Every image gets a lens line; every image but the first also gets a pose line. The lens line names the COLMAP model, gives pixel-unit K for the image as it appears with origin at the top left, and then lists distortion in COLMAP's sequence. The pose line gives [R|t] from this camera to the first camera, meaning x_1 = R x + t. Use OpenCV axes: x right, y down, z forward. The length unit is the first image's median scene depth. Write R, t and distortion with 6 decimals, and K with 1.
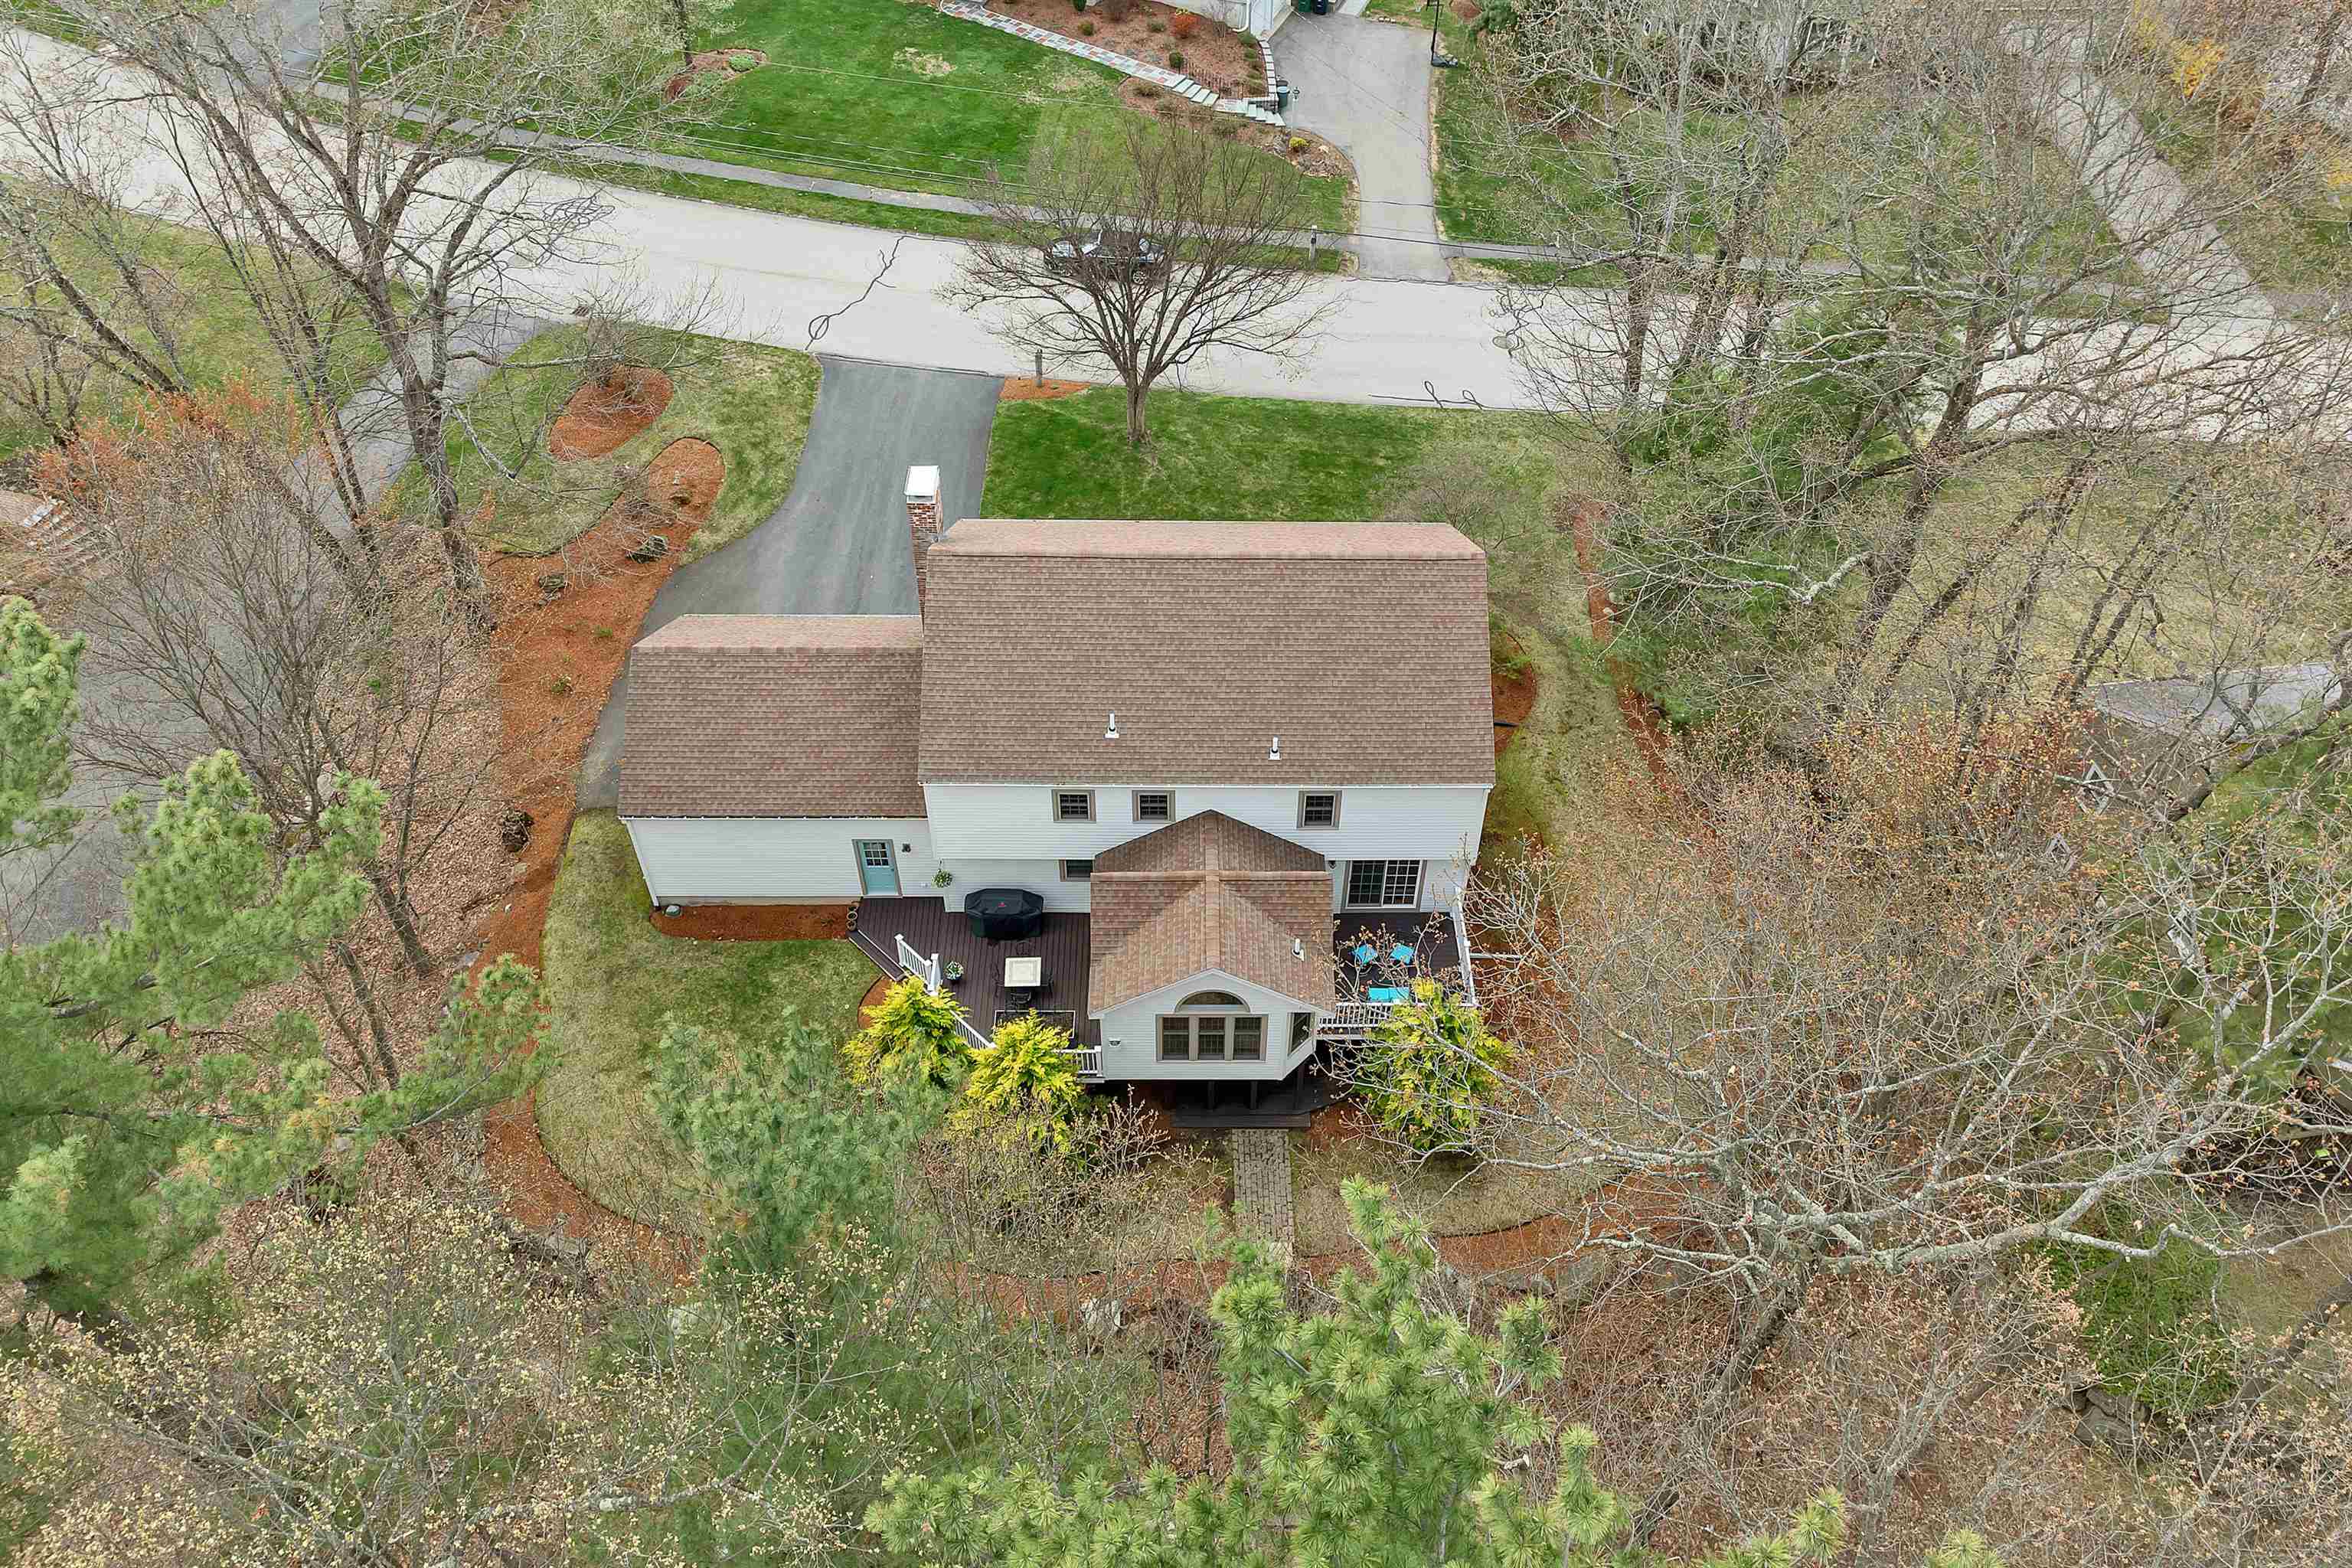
lens RADIAL K [[1677.4, 0, 1180.1], [0, 1677.4, 797.2], [0, 0, 1]] dist [-0.055915, -0.004815]
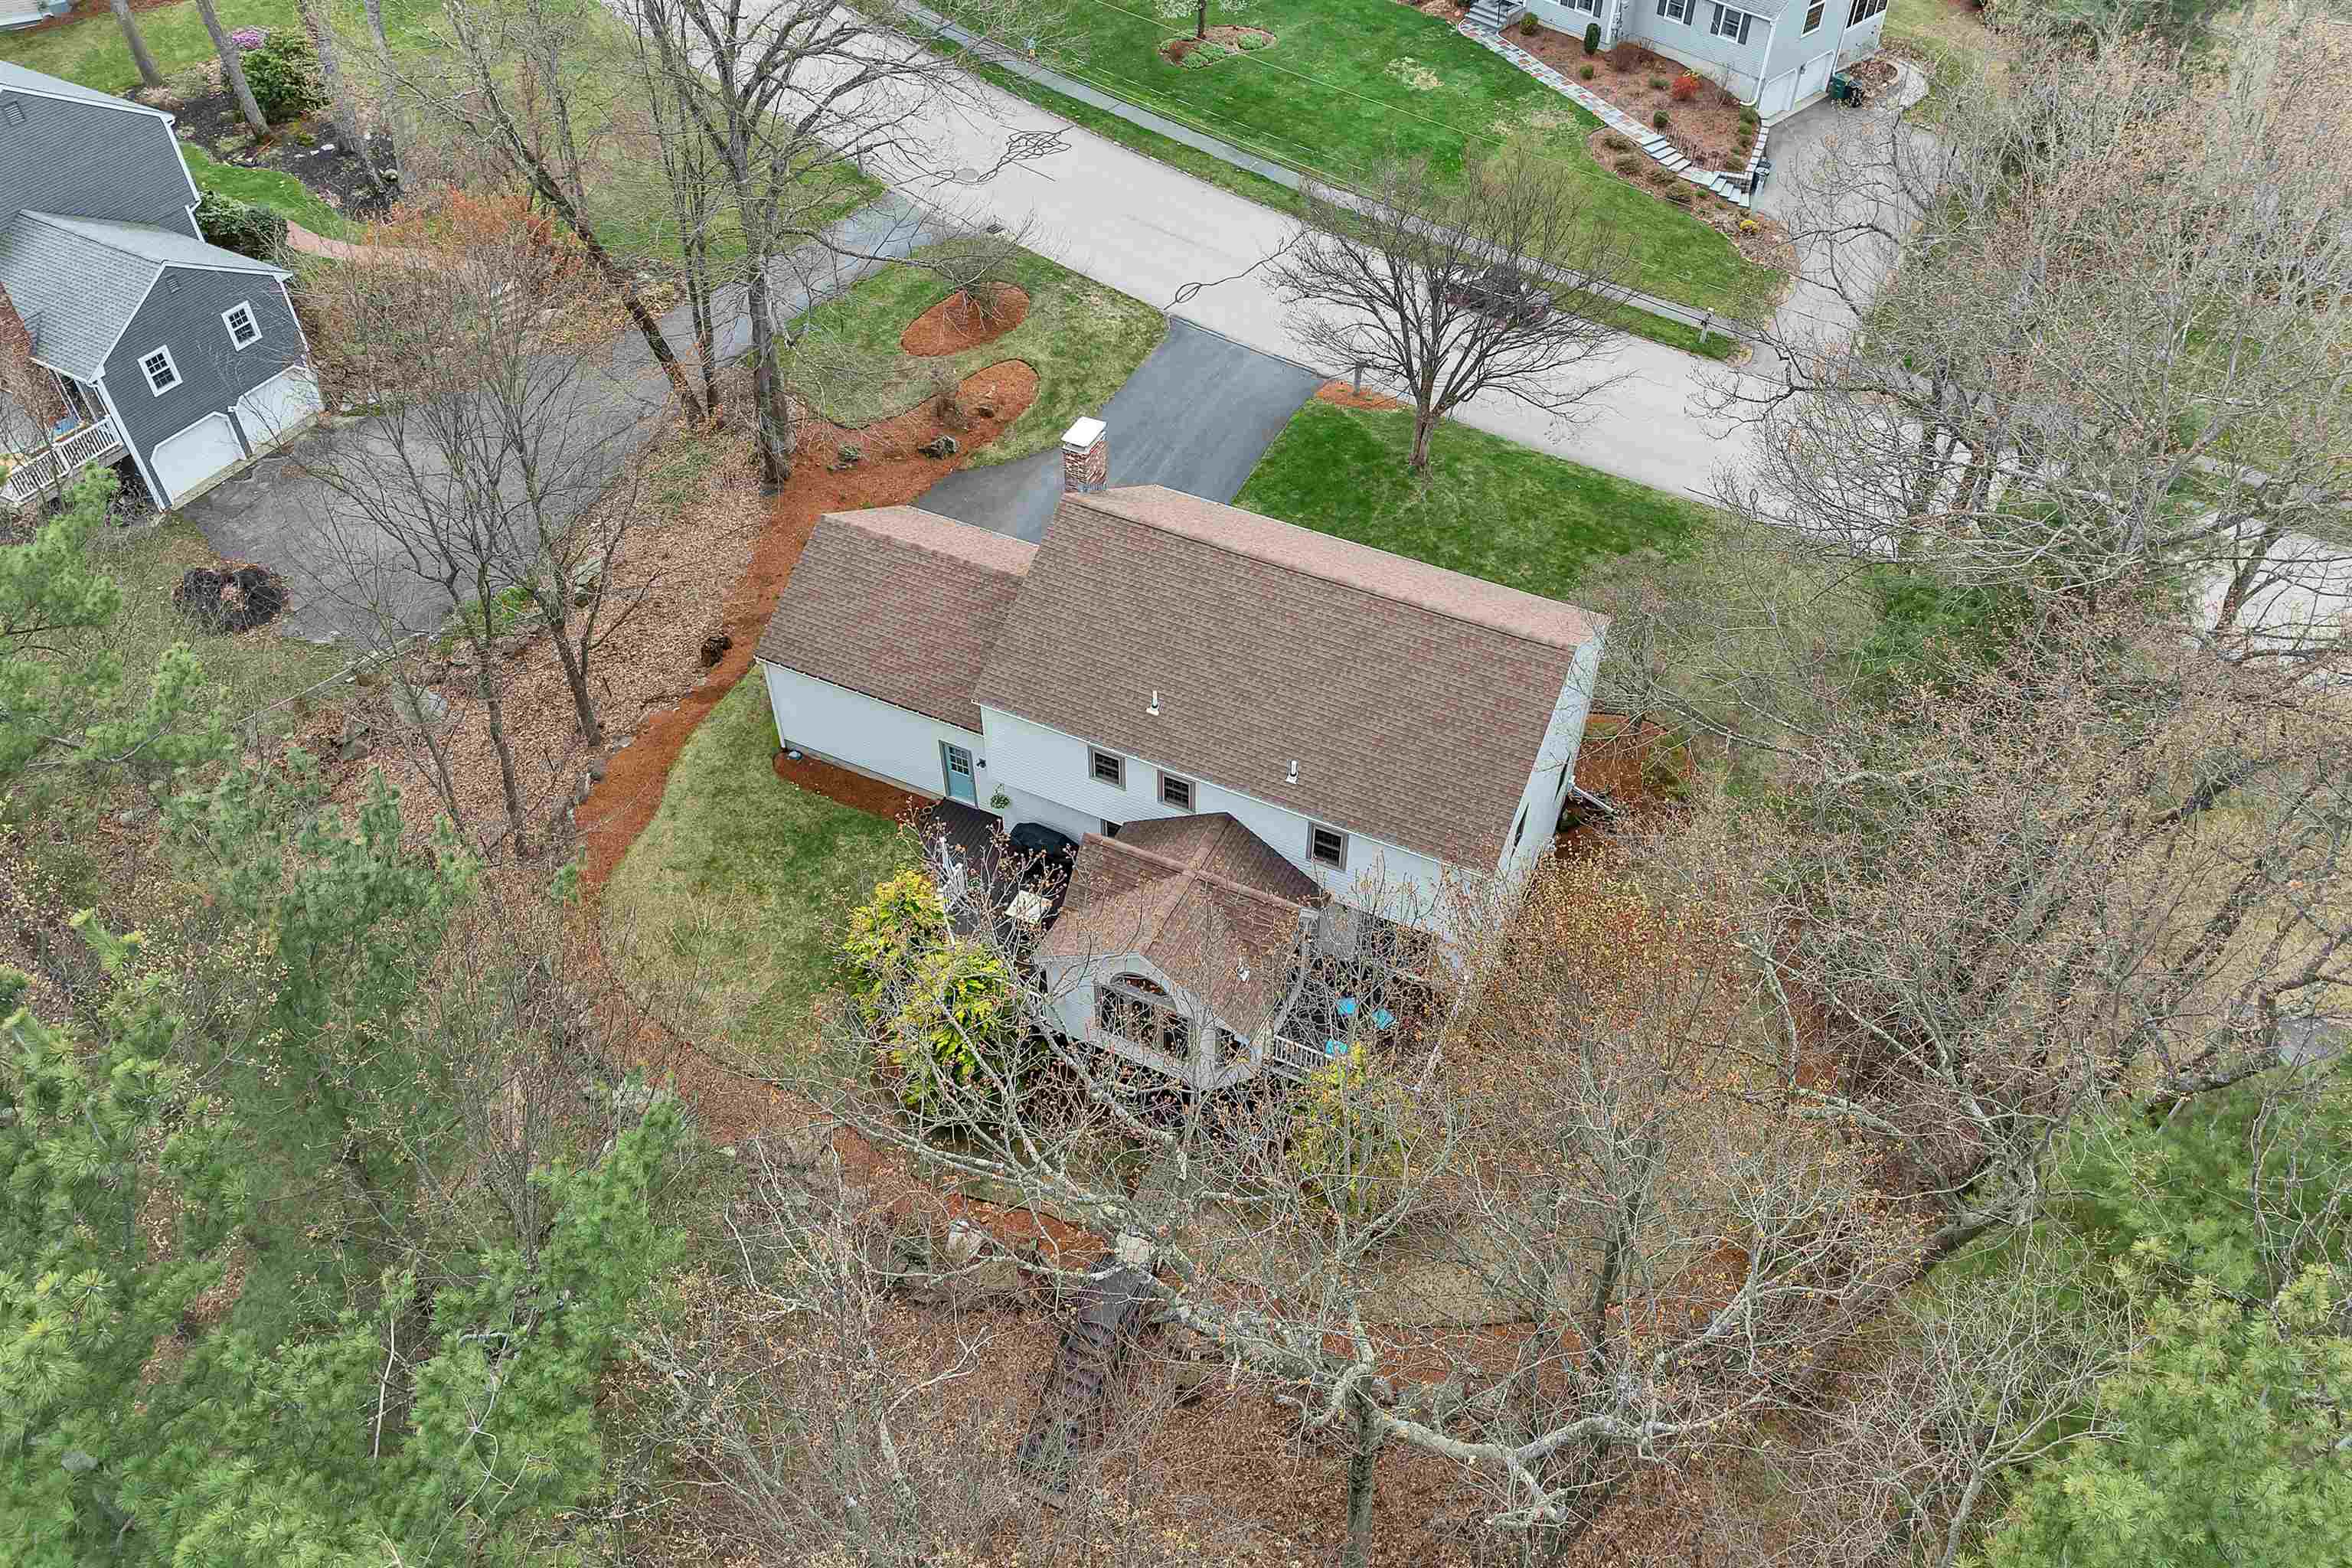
lens RADIAL K [[1677.4, 0, 1182.1], [0, 1677.4, 773.7], [0, 0, 1]] dist [-0.055915, -0.004815]
pose [[0.902140, 0.303923, -0.306225, 0.223785], [-0.310680, 0.950111, 0.027704, -0.025855], [0.299367, 0.070145, 0.951556, 0.023602]]
